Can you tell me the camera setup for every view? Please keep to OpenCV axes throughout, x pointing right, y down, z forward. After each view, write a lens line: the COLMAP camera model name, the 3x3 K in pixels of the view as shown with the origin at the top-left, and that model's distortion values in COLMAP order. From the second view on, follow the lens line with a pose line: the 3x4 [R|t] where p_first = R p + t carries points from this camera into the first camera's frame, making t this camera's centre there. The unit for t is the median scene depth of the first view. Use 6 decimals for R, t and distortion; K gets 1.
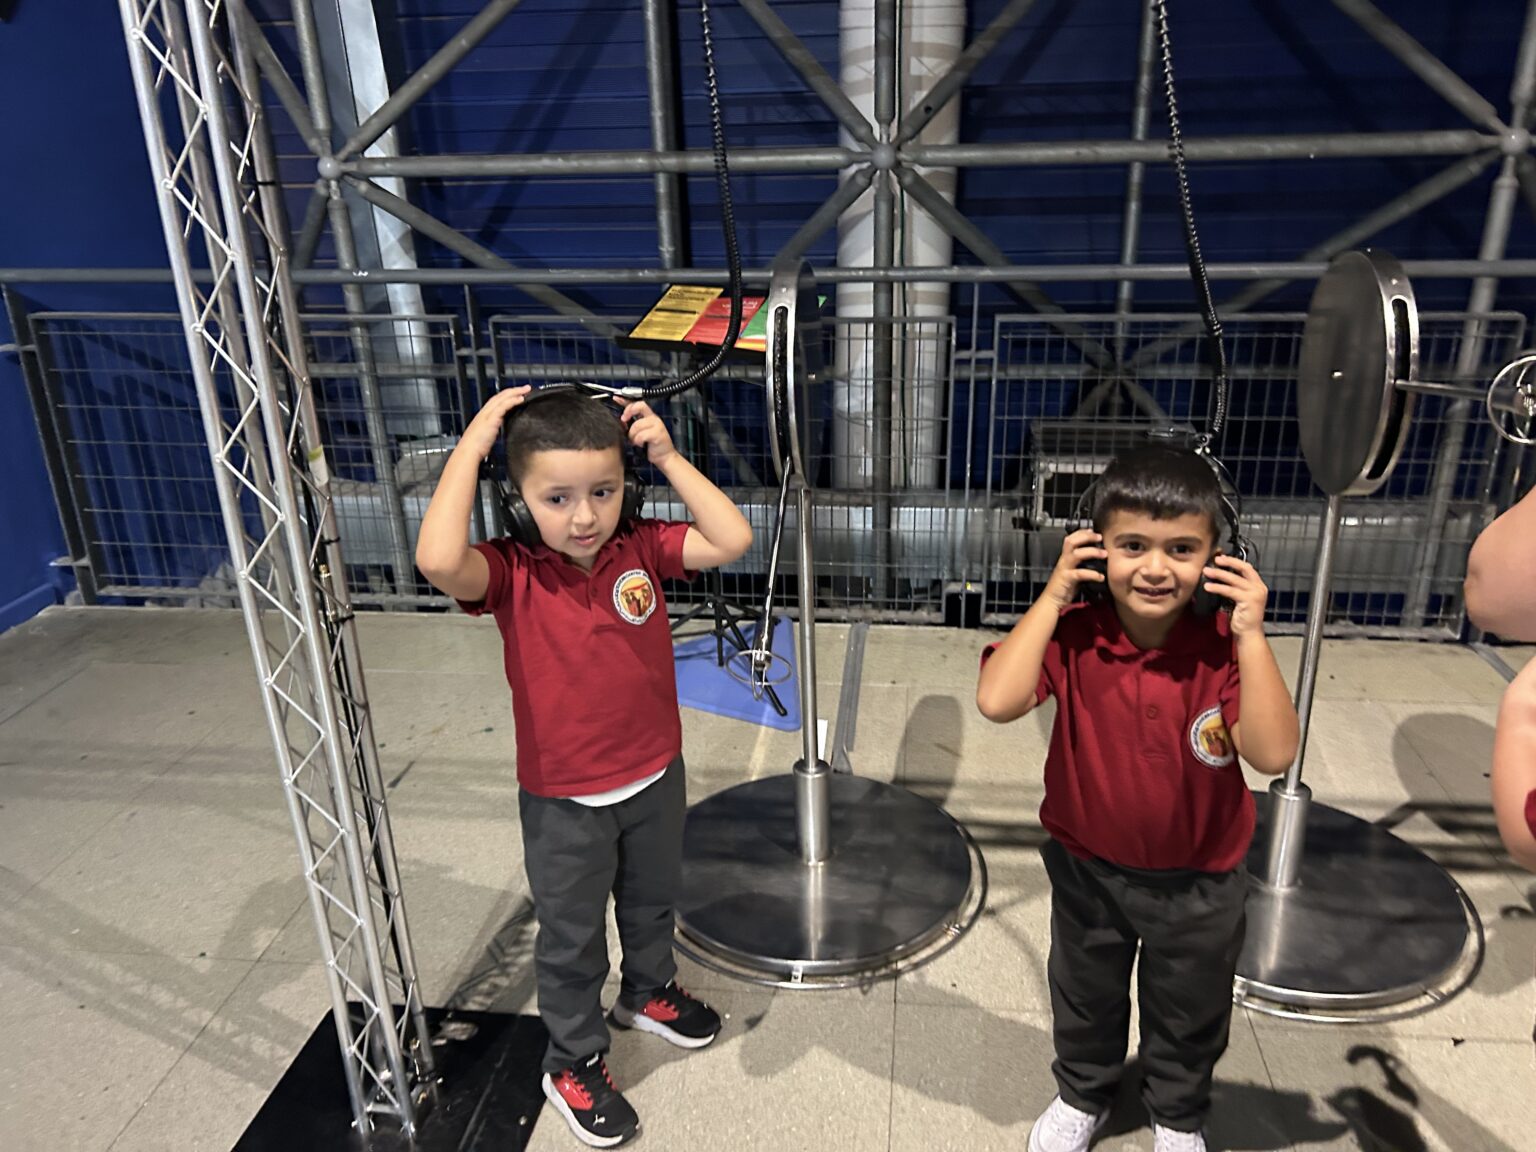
lens RADIAL K [[1138.9, 0, 775.8], [0, 1138.9, 545.0], [0, 0, 1]] dist [0.043819, -0.047761]
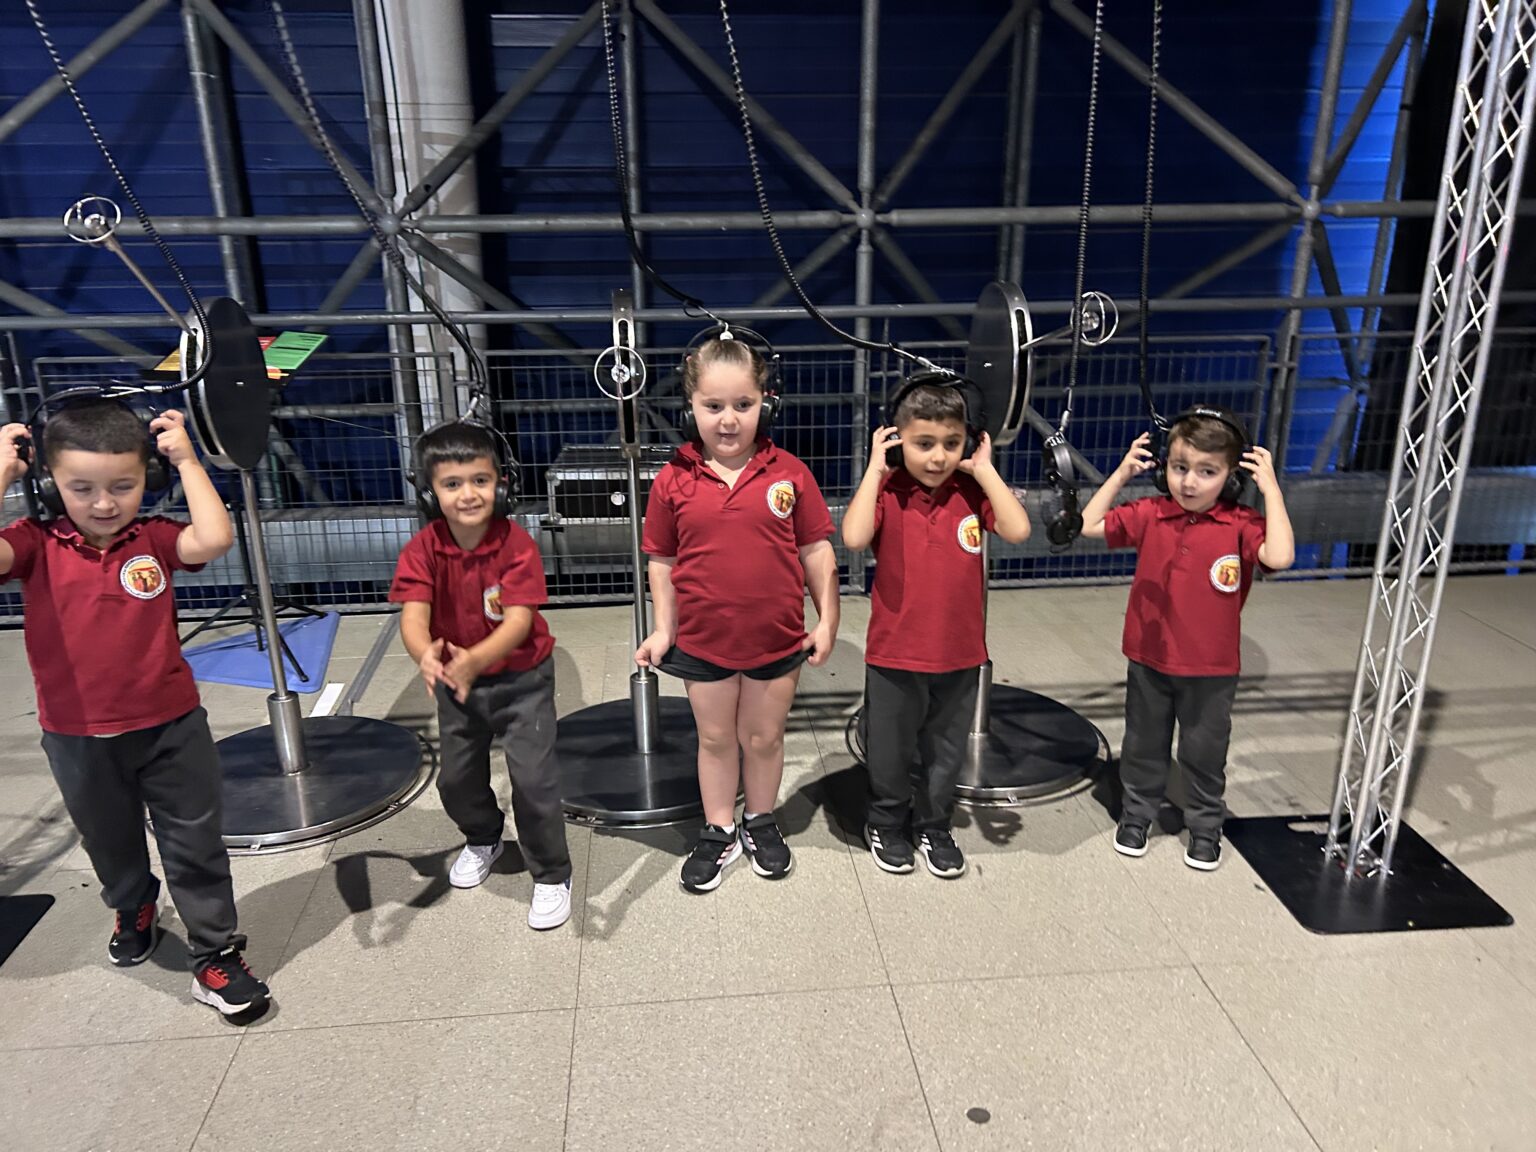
lens RADIAL K [[1158.9, 0, 751.2], [0, 1158.9, 555.8], [0, 0, 1]] dist [0.036221, -0.049962]
pose [[0.977057, -0.050219, 0.206971, 0.183374], [0.060922, 0.997097, -0.045664, 0.086171], [-0.204077, 0.057226, 0.977281, -0.250058]]
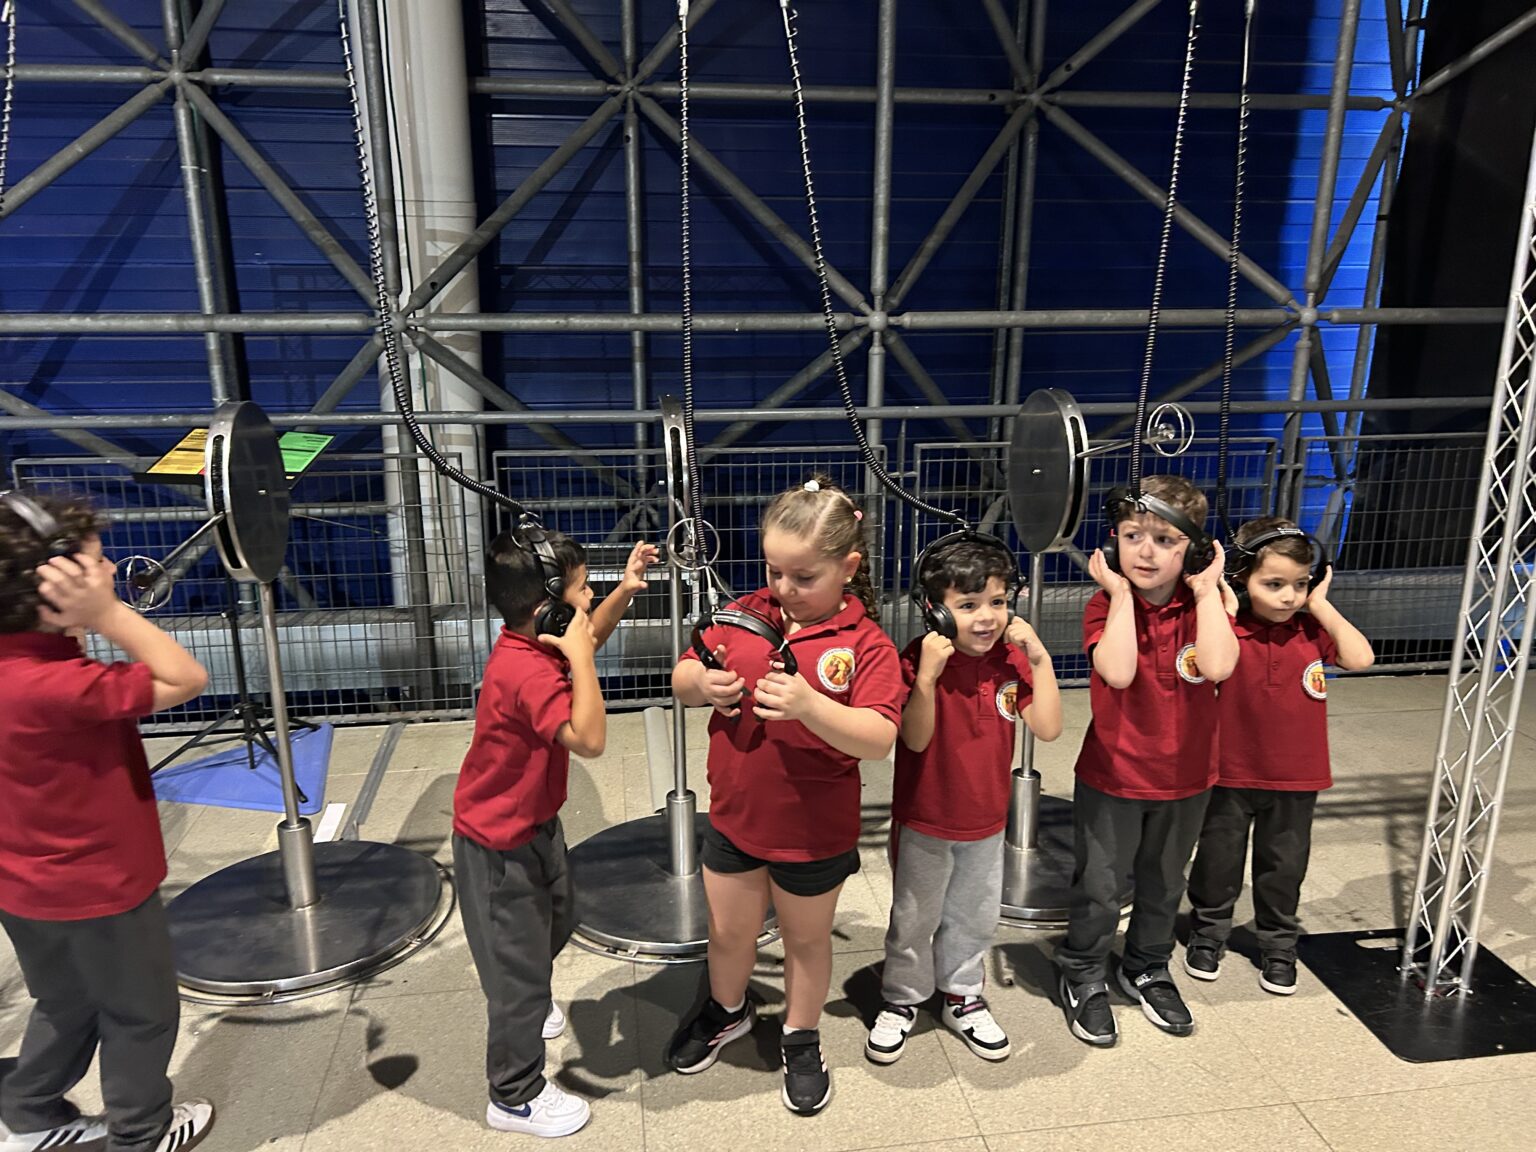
lens RADIAL K [[1154.3, 0, 773.0], [0, 1154.3, 568.5], [0, 0, 1]] dist [0.044633, -0.062152]
pose [[0.961899, -0.041174, 0.270287, 0.126956], [0.072115, 0.991795, -0.105558, 0.063503], [-0.263723, 0.121027, 0.956976, -0.204972]]
